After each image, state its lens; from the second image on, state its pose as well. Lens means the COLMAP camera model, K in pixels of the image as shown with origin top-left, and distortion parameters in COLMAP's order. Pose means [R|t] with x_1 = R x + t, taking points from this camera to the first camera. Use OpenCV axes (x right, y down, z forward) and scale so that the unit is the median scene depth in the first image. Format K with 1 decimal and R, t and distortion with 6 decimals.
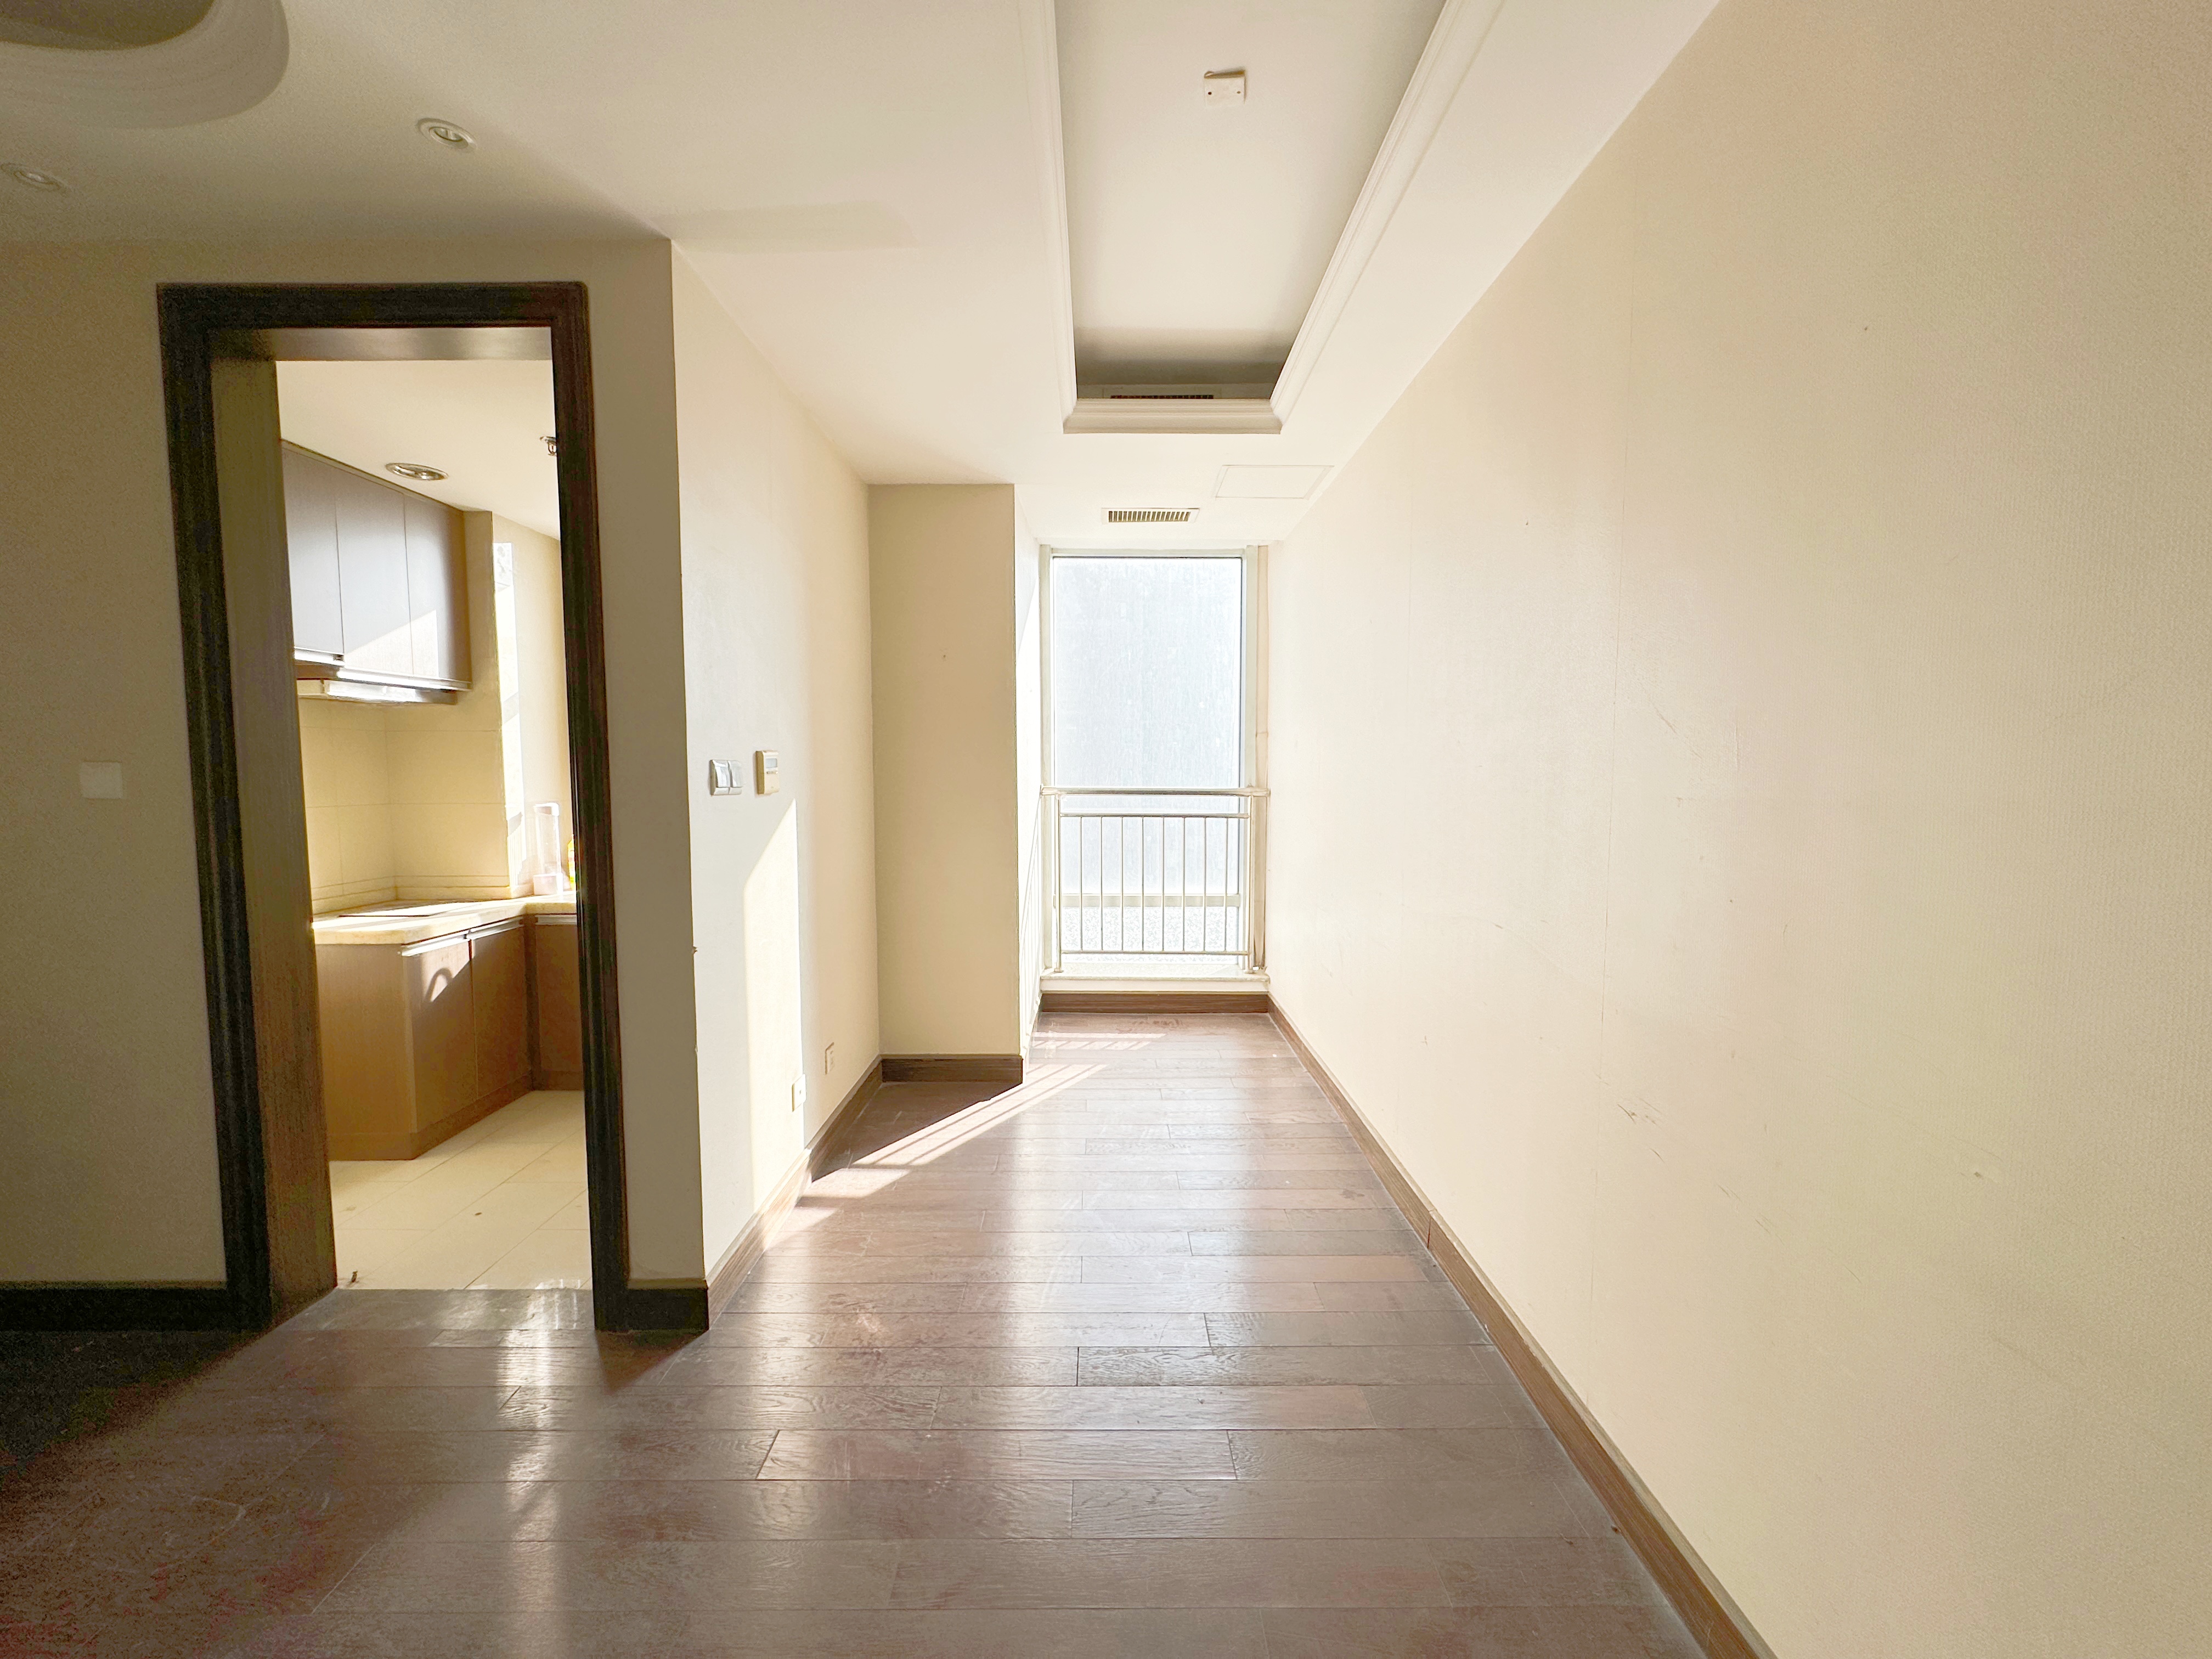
lens RADIAL K [[894.1, 0, 1099.6], [0, 894.1, 827.7], [0, 0, 1]] dist [0.014197, 0.001323]
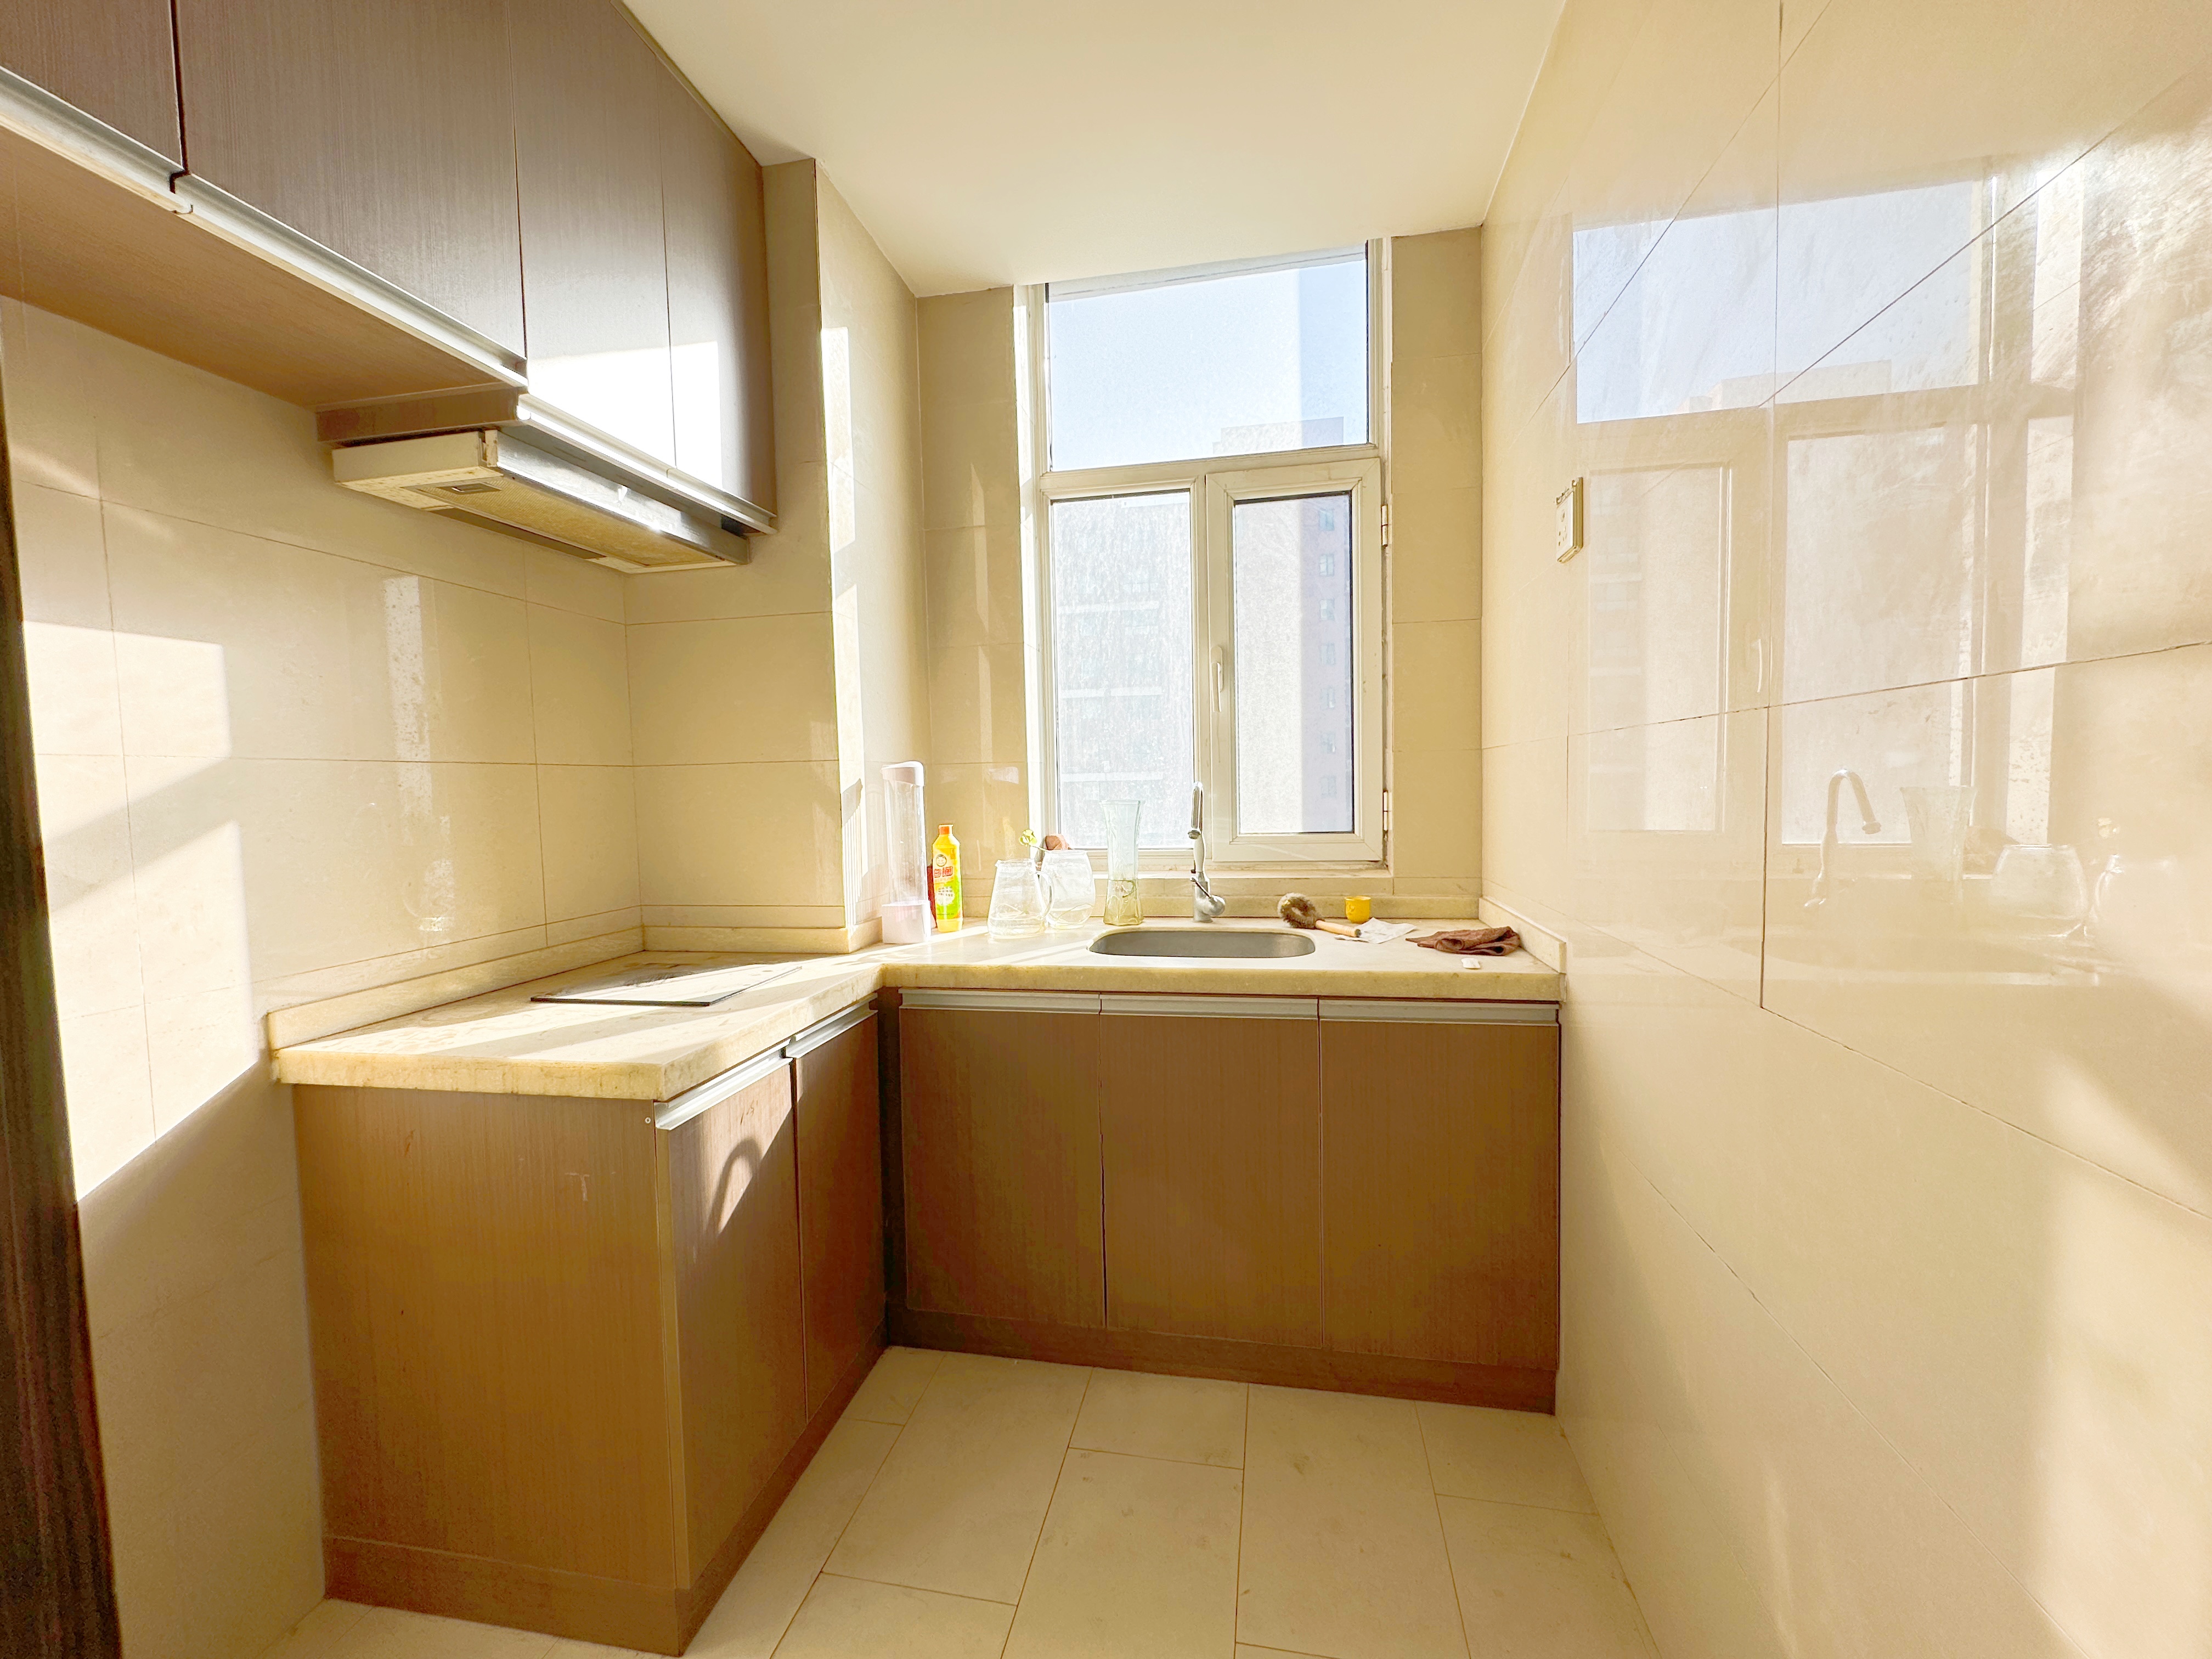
lens RADIAL K [[894.1, 0, 1109.3], [0, 894.1, 830.6], [0, 0, 1]] dist [0.014197, 0.001323]
pose [[0.982680, -0.009702, -0.185055, -0.439773], [0.006923, 0.999853, -0.015660, 0.021512], [0.185180, 0.014107, 0.982603, 0.566219]]
